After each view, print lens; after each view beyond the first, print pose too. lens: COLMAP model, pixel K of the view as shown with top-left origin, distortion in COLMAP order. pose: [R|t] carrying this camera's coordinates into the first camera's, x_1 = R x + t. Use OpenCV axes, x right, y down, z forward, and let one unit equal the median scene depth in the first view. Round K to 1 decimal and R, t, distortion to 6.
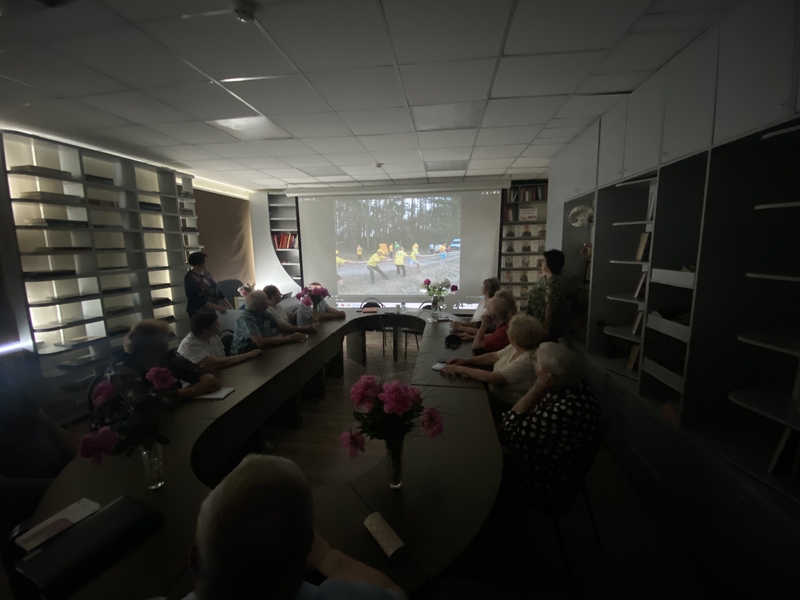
lens RADIAL K [[322.3, 0, 399.5], [0, 322.3, 299.9], [0, 0, 1]] dist [0.000782, -0.000005]
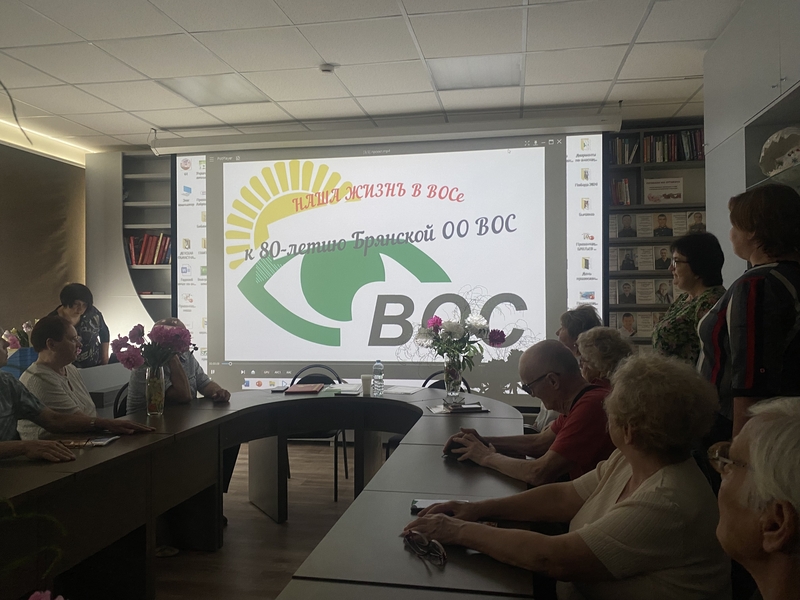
lens RADIAL K [[612.5, 0, 401.6], [0, 612.5, 296.5], [0, 0, 1]] dist [-0.006577, -0.002270]
pose [[0.999208, 0.006771, -0.039211, 0.058596], [-0.013182, 0.986103, -0.165612, 0.035838], [0.037545, 0.165998, 0.985411, 0.145873]]
